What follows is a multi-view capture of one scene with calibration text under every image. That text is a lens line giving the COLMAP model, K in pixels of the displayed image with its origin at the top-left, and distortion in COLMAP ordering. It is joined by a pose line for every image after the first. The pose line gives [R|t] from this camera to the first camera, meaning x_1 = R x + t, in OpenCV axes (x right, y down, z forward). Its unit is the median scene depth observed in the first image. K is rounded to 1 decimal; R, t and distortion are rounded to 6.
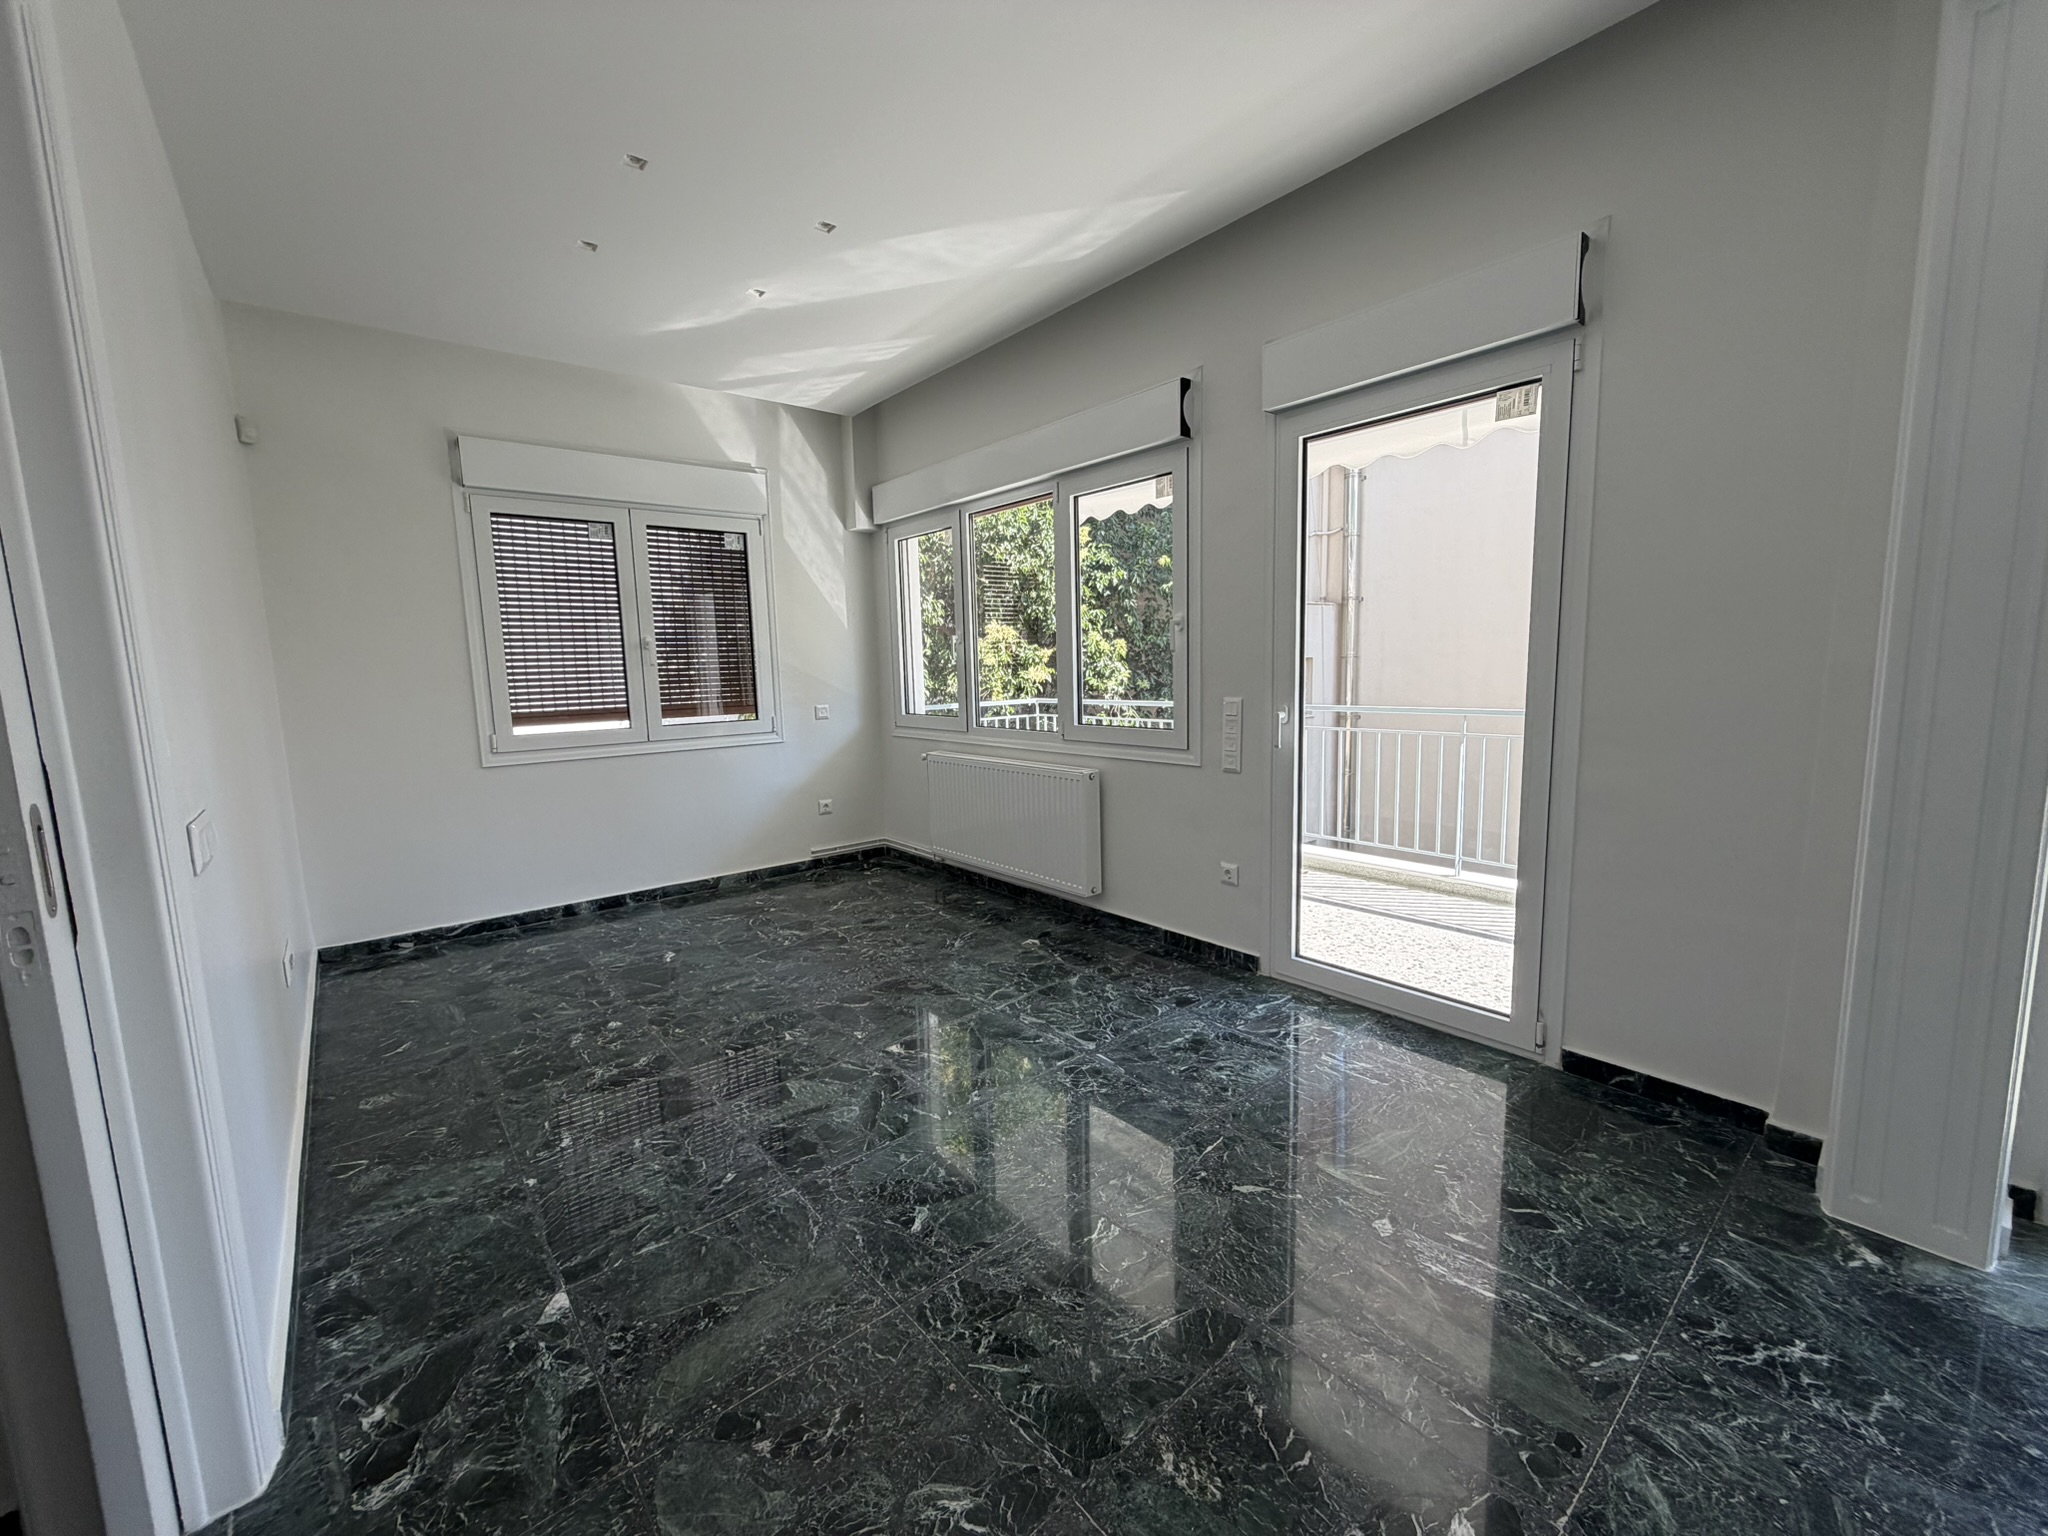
lens RADIAL K [[811.9, 0, 1022.2], [0, 811.9, 766.9], [0, 0, 1]] dist [-0.001868, 0.000468]
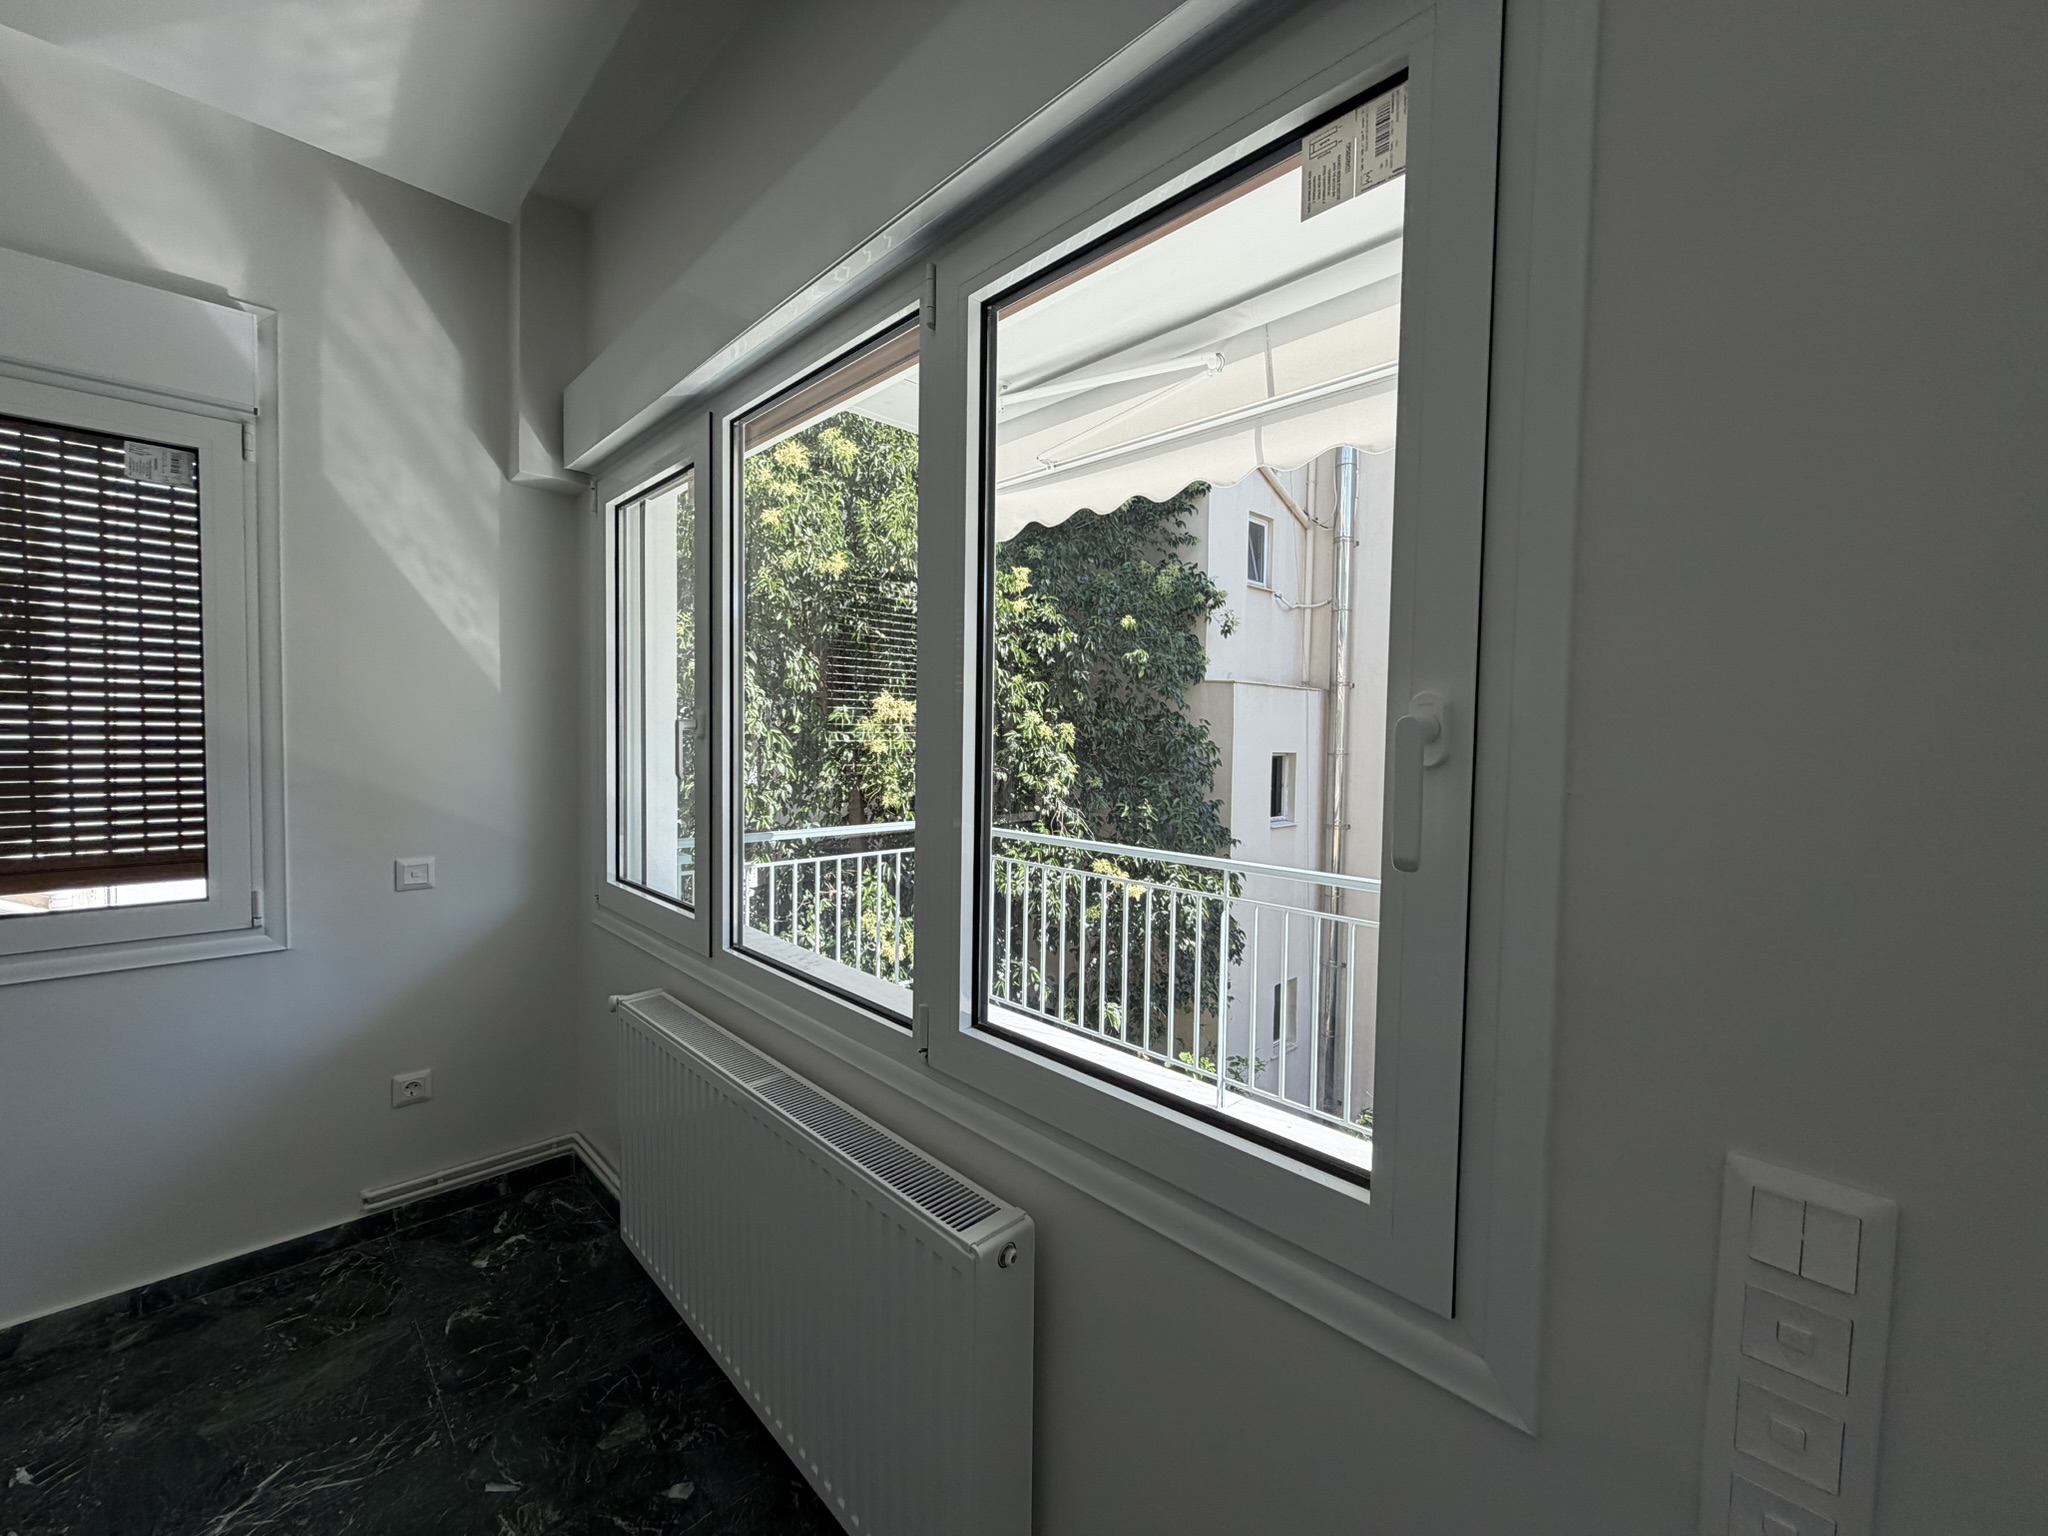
lens RADIAL K [[818.2, 0, 1019.0], [0, 818.2, 768.1], [0, 0, 1]] dist [0.001927, -0.001150]
pose [[0.996417, 0.039654, 0.074699, 0.059913], [-0.033000, 0.995548, -0.088287, -0.125362], [-0.077867, 0.085505, 0.993290, 0.681280]]
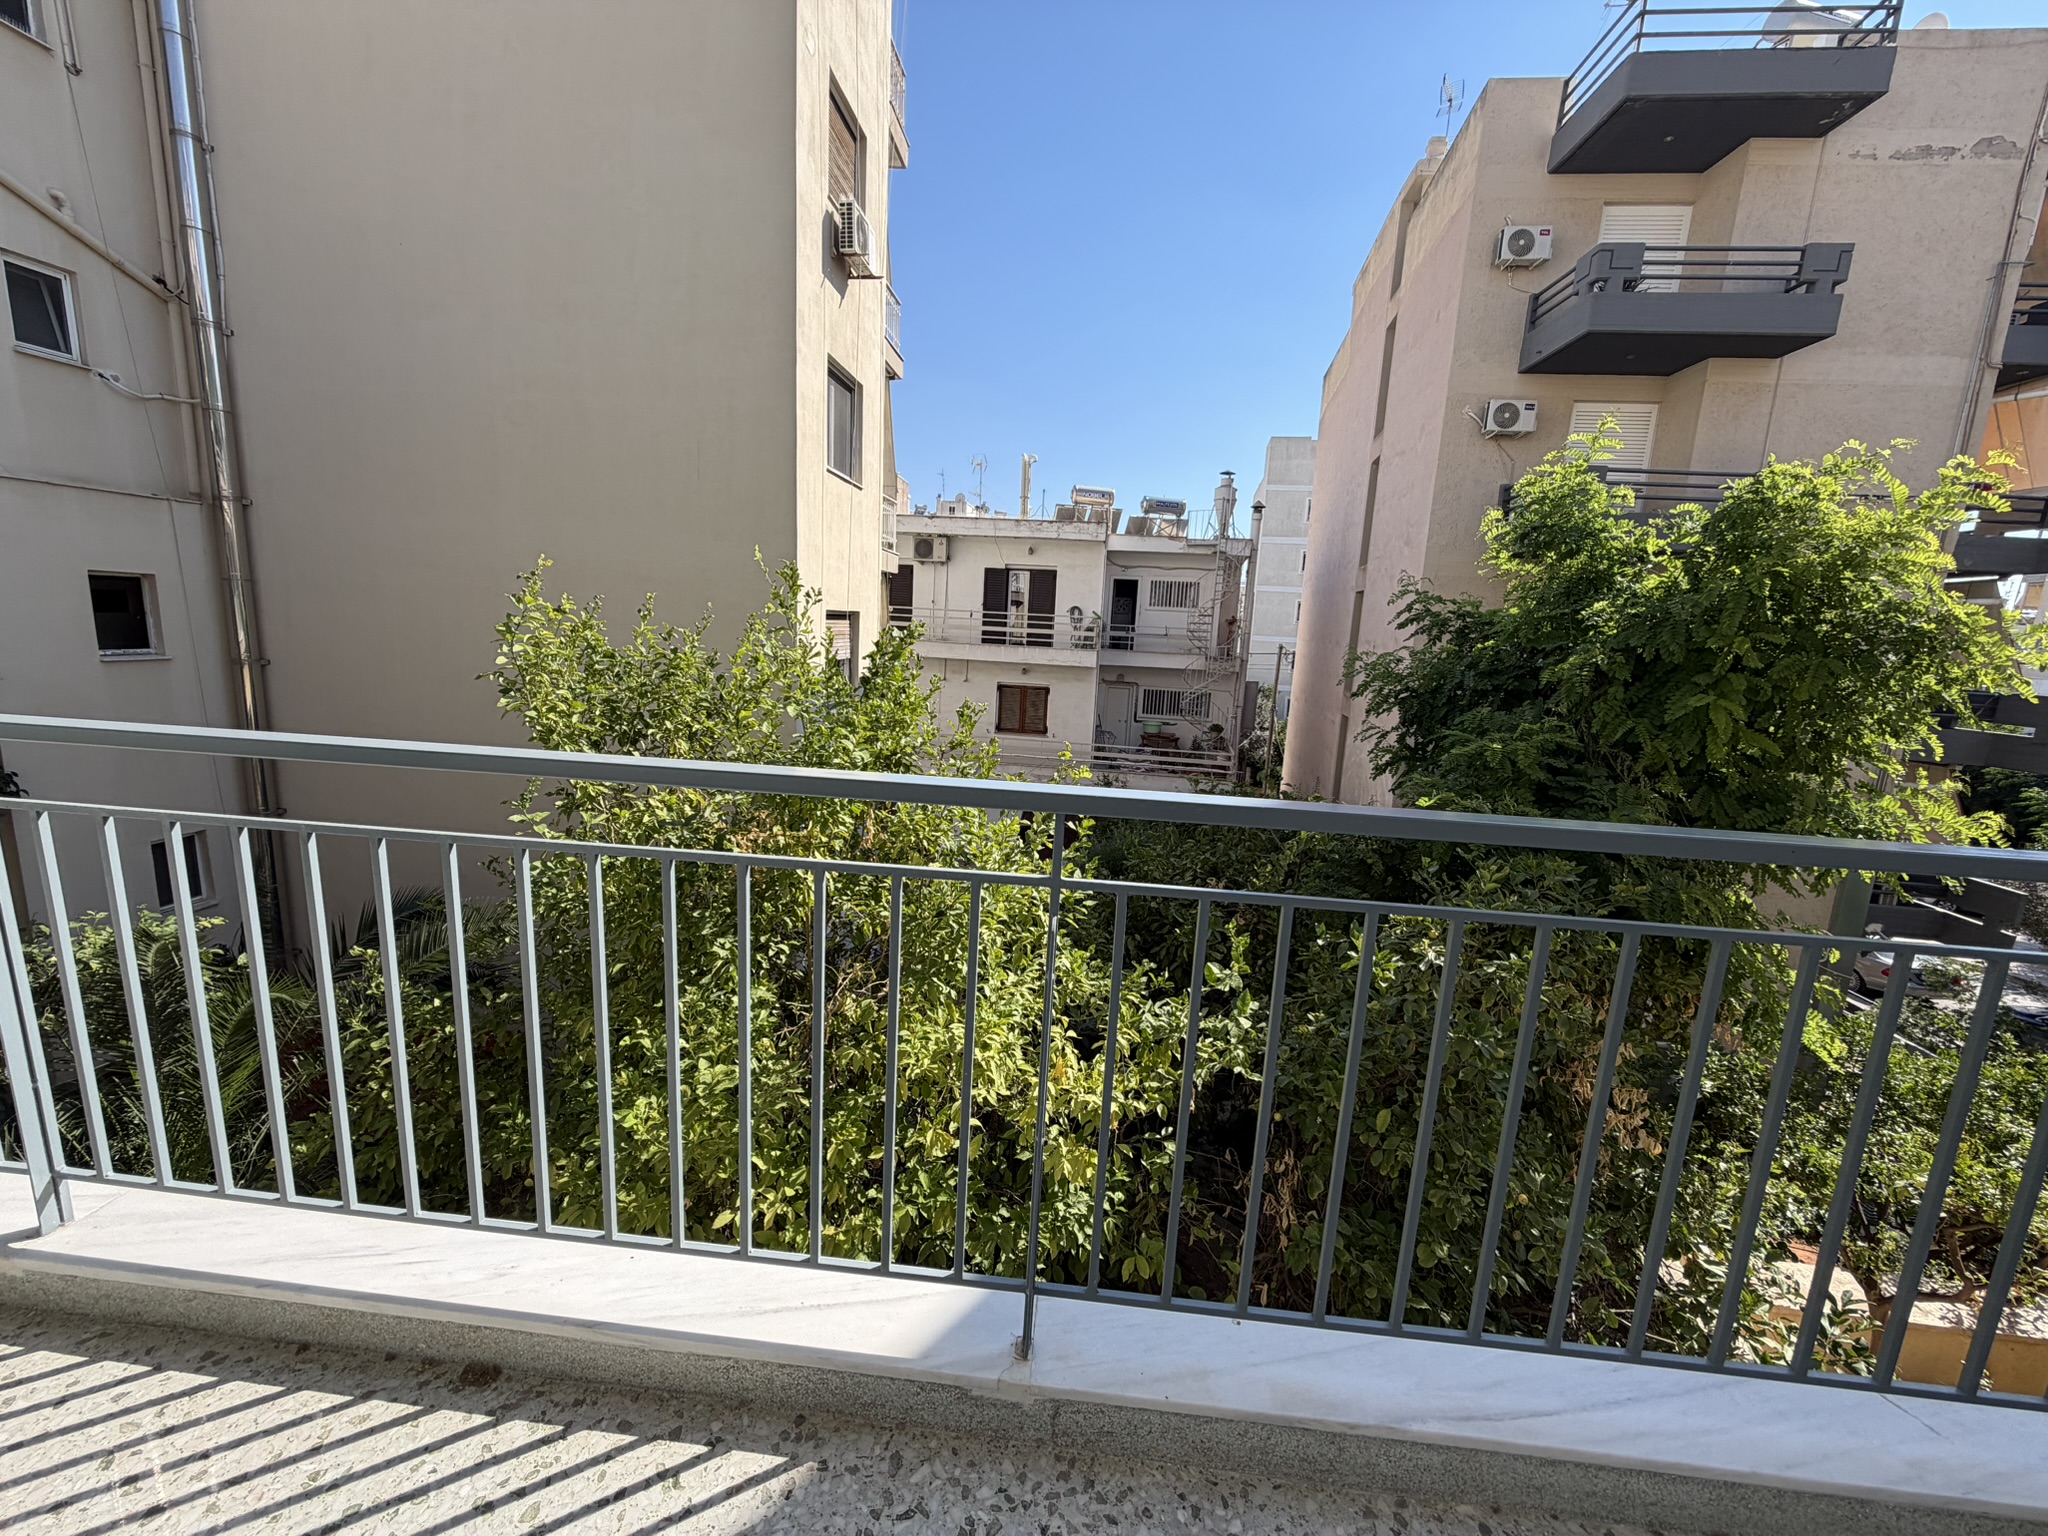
lens RADIAL K [[808.2, 0, 1024.0], [0, 808.2, 768.0], [0, 0, 1]] dist [-0.002194, -0.000119]
pose [[0.699091, -0.061842, 0.712354, 1.248334], [0.019805, 0.997545, 0.067165, 0.002193], [-0.714759, -0.032846, 0.698600, -0.100443]]
